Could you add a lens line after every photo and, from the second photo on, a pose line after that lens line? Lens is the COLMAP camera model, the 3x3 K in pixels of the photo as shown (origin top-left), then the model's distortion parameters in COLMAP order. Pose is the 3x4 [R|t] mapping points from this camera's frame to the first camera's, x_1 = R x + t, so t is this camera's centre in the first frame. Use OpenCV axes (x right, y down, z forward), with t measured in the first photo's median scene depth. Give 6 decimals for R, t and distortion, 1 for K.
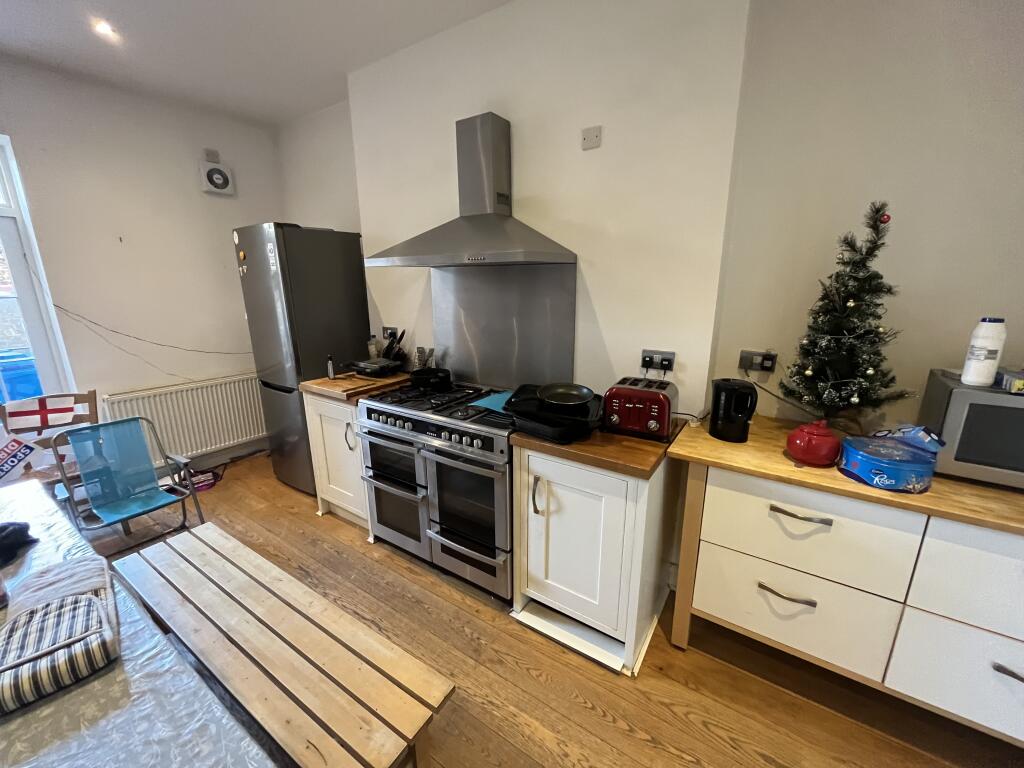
lens RADIAL K [[408.5, 0, 512.2], [0, 408.5, 379.6], [0, 0, 1]] dist [-0.001336, -0.000106]
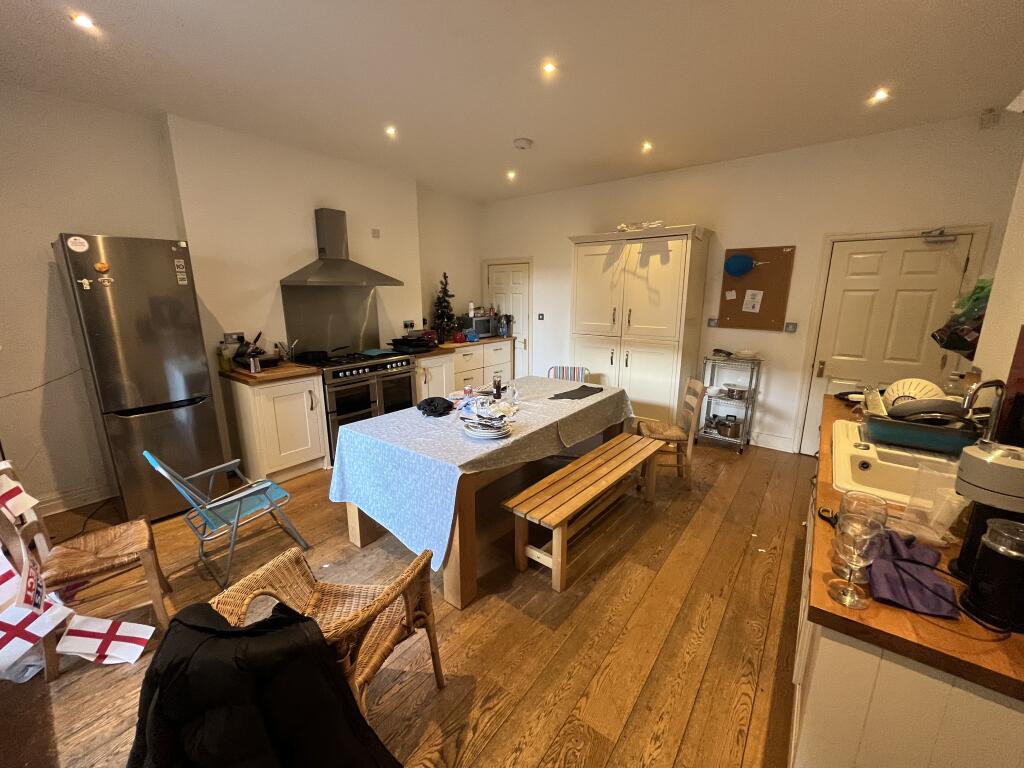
lens RADIAL K [[408.5, 0, 509.9], [0, 408.5, 384.1], [0, 0, 1]] dist [-0.001336, -0.000106]
pose [[0.078972, -0.217967, 0.972756, -2.199074], [0.239002, 0.951483, 0.193797, -0.035546], [-0.967802, 0.217186, 0.127235, 0.141396]]
